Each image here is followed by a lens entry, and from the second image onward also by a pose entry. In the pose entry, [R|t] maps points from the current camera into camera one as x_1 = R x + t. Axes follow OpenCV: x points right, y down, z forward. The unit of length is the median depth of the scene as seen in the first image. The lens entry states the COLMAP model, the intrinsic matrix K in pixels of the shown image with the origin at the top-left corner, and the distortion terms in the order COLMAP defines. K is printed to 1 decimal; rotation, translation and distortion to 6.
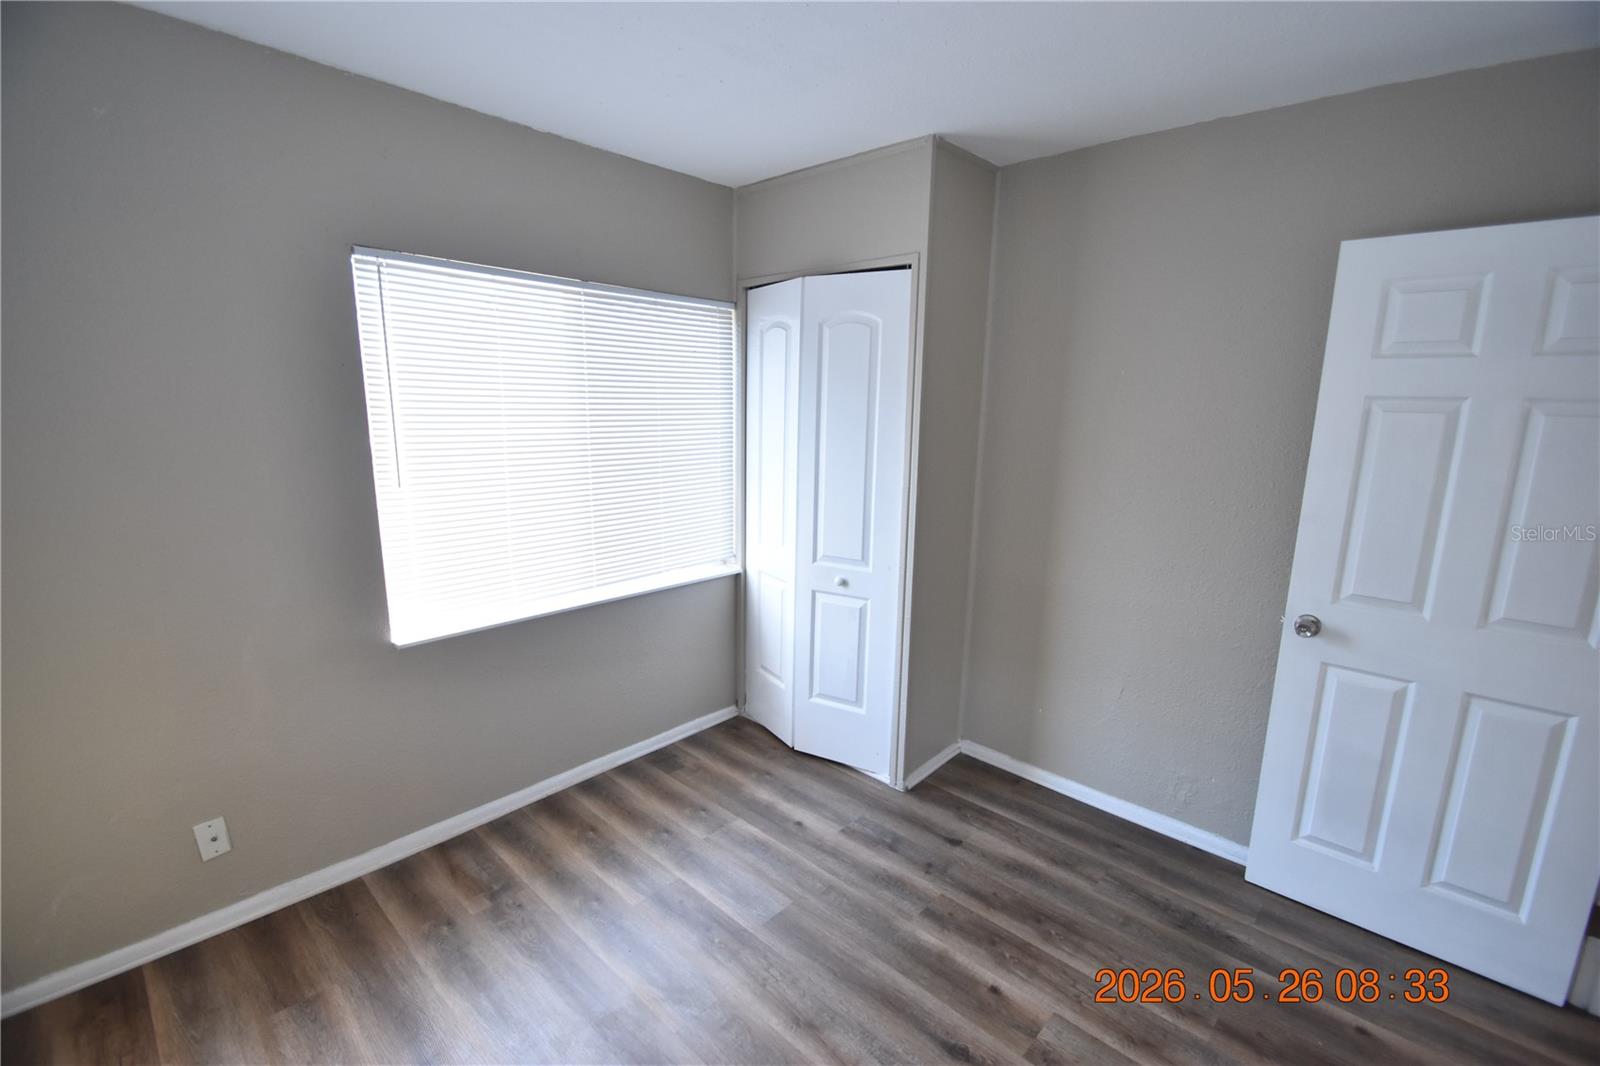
lens RADIAL K [[695.4, 0, 790.9], [0, 695.4, 538.4], [0, 0, 1]] dist [0.002296, -0.011193]
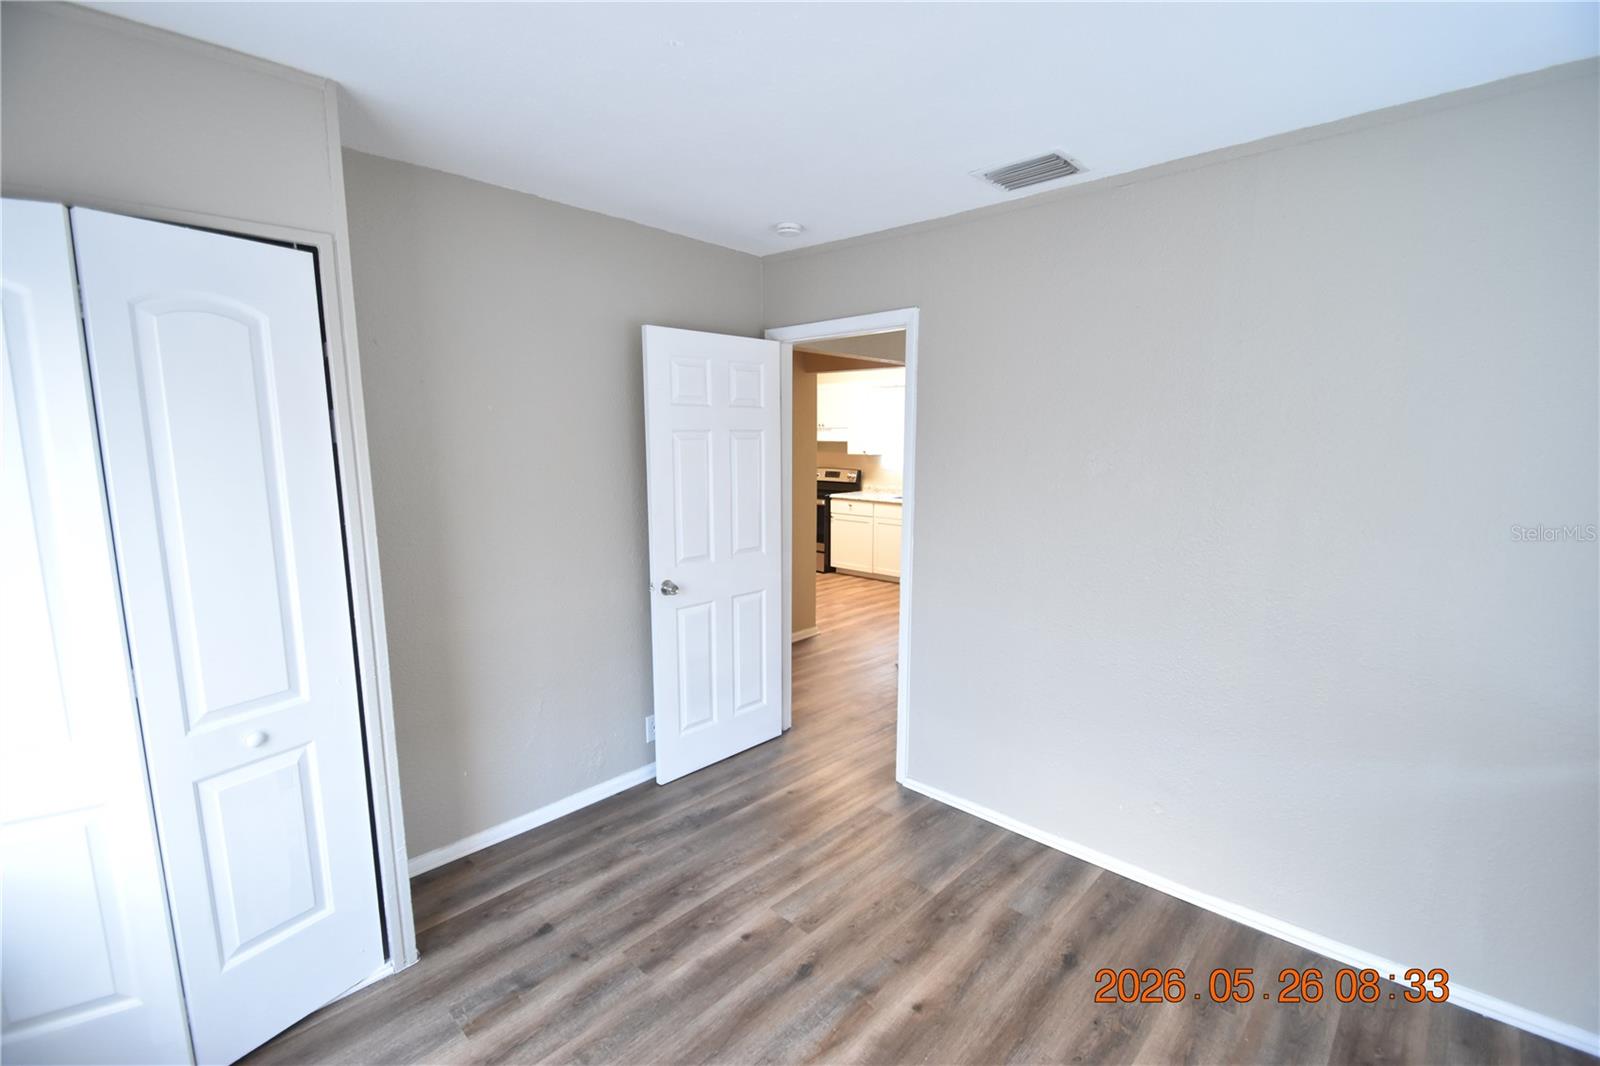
lens RADIAL K [[695.4, 0, 810.1], [0, 695.4, 534.2], [0, 0, 1]] dist [0.002296, -0.011193]
pose [[-0.006374, -0.157459, 0.987505, -0.630190], [0.193682, 0.968630, 0.155700, -0.140244], [-0.981044, 0.192254, 0.024323, 0.612260]]
